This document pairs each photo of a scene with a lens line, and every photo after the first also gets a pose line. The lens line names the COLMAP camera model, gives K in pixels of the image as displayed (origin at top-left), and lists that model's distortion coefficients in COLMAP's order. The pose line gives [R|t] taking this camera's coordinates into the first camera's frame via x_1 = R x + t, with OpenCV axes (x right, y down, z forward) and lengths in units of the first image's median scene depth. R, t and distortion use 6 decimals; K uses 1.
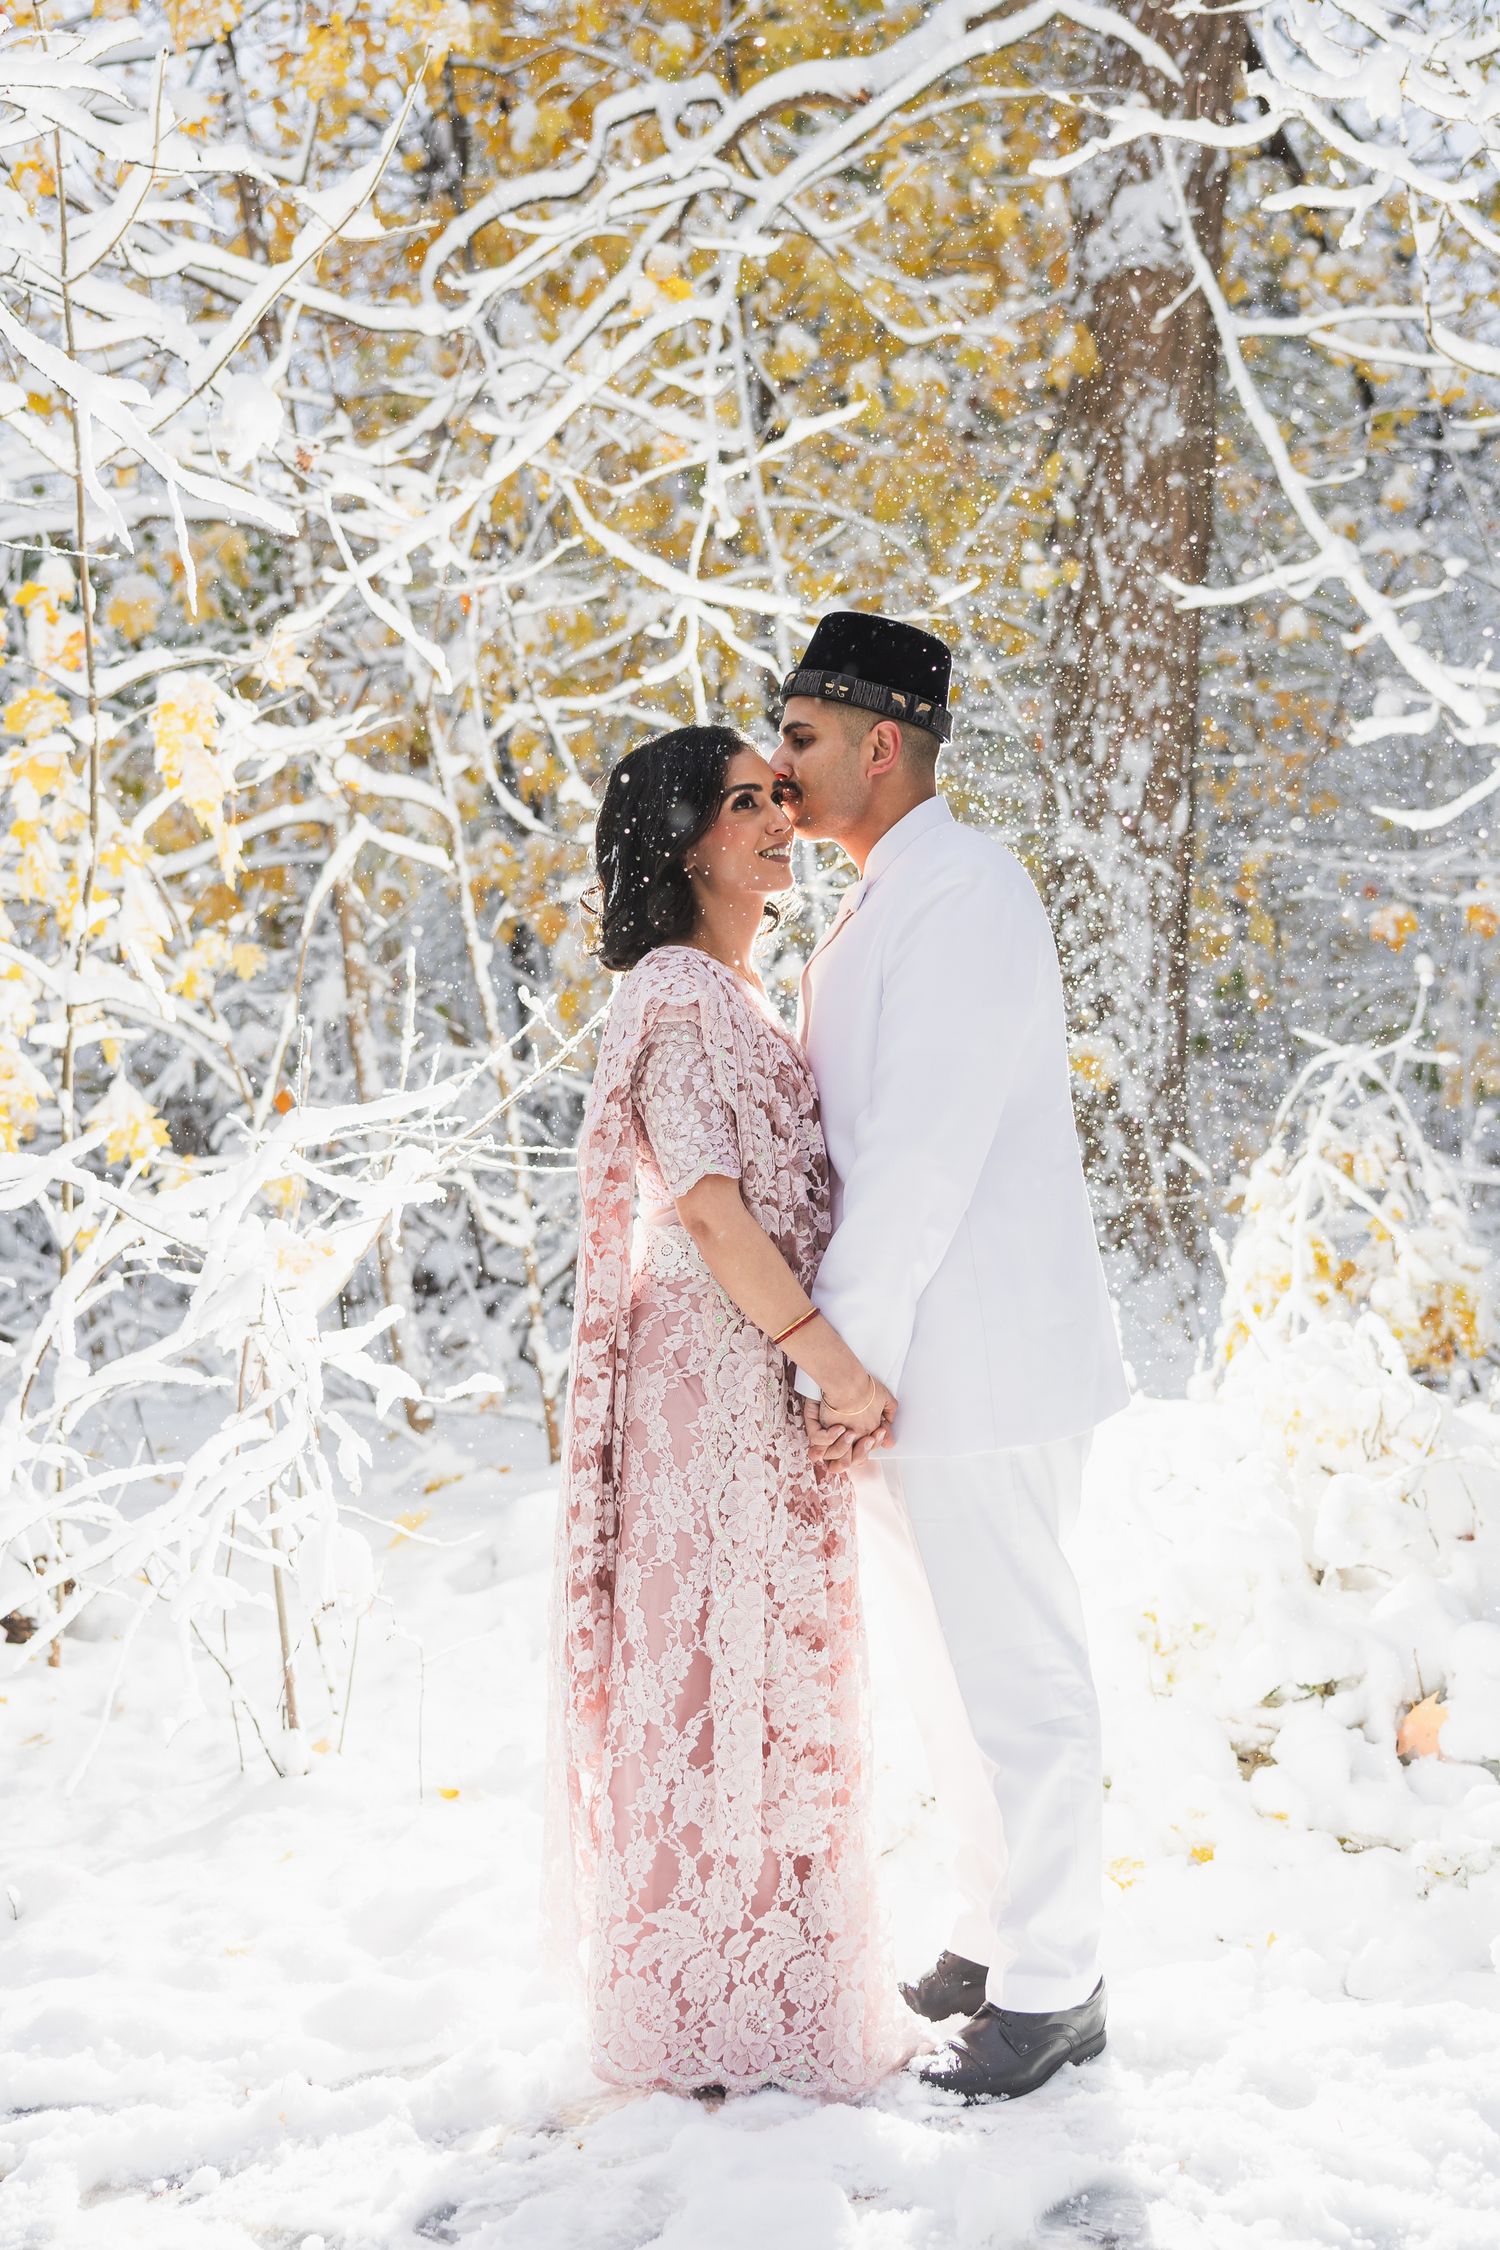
lens RADIAL K [[2466.1, 0, 750.0], [0, 2466.1, 1125.0], [0, 0, 1]] dist [0.005540, 0.019383]
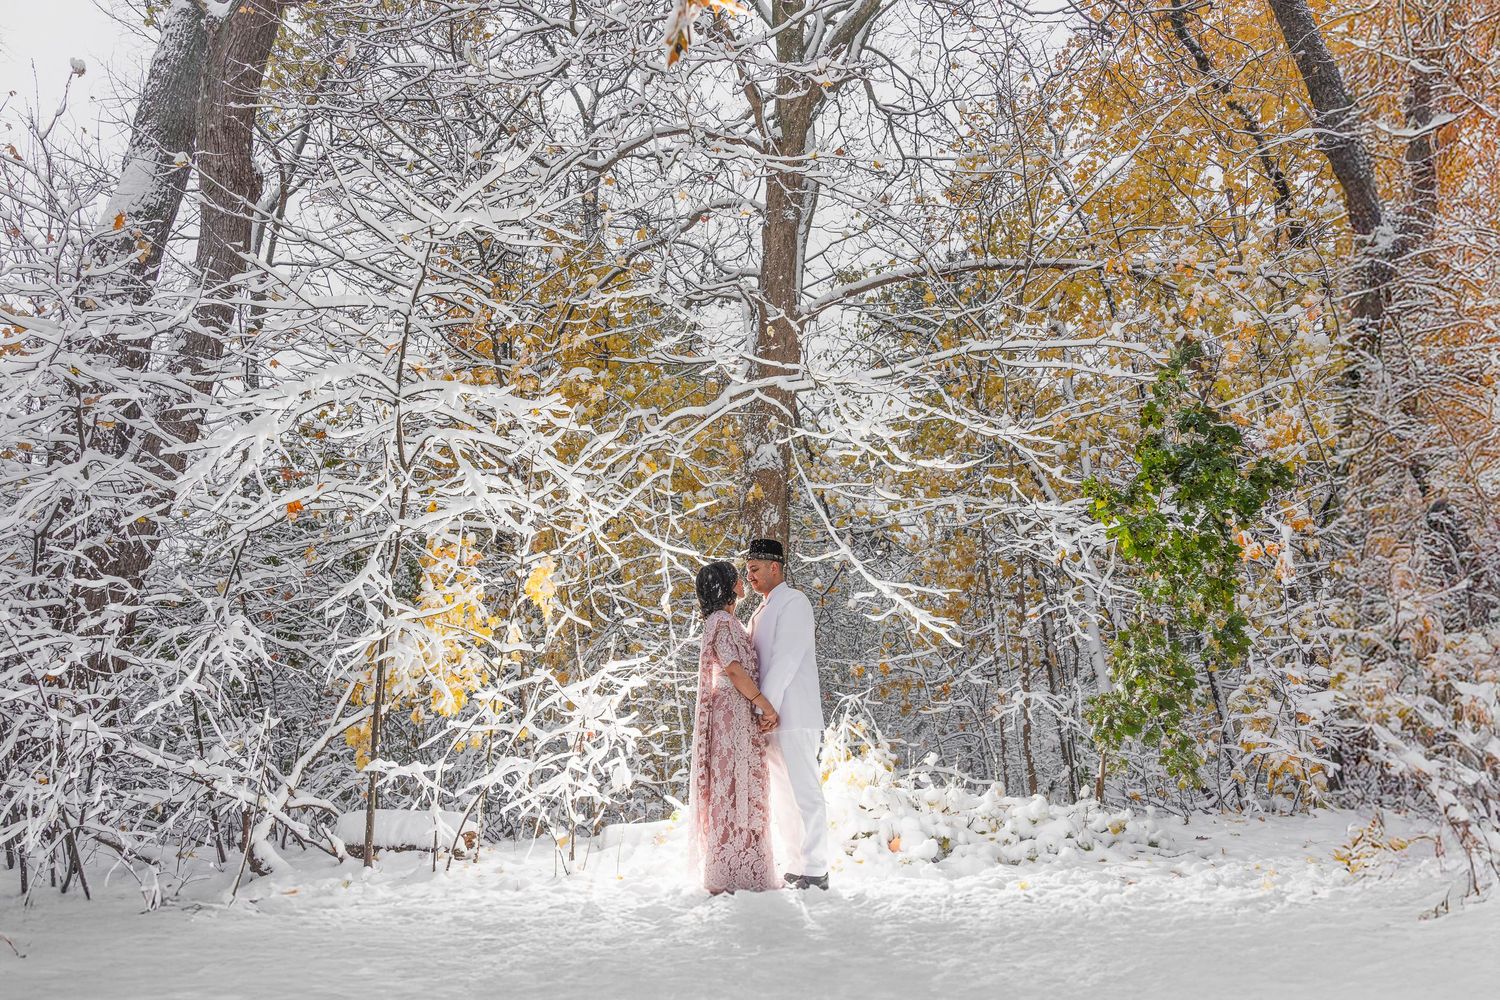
lens RADIAL K [[1207.2, 0, 750.0], [0, 1207.2, 500.0], [0, 0, 1]] dist [0.002086, 0.000526]
pose [[0.978060, 0.044899, 0.203425, -0.395110], [0.020044, 0.951686, -0.306419, 0.365320], [-0.207355, 0.303774, 0.929906, -0.939715]]
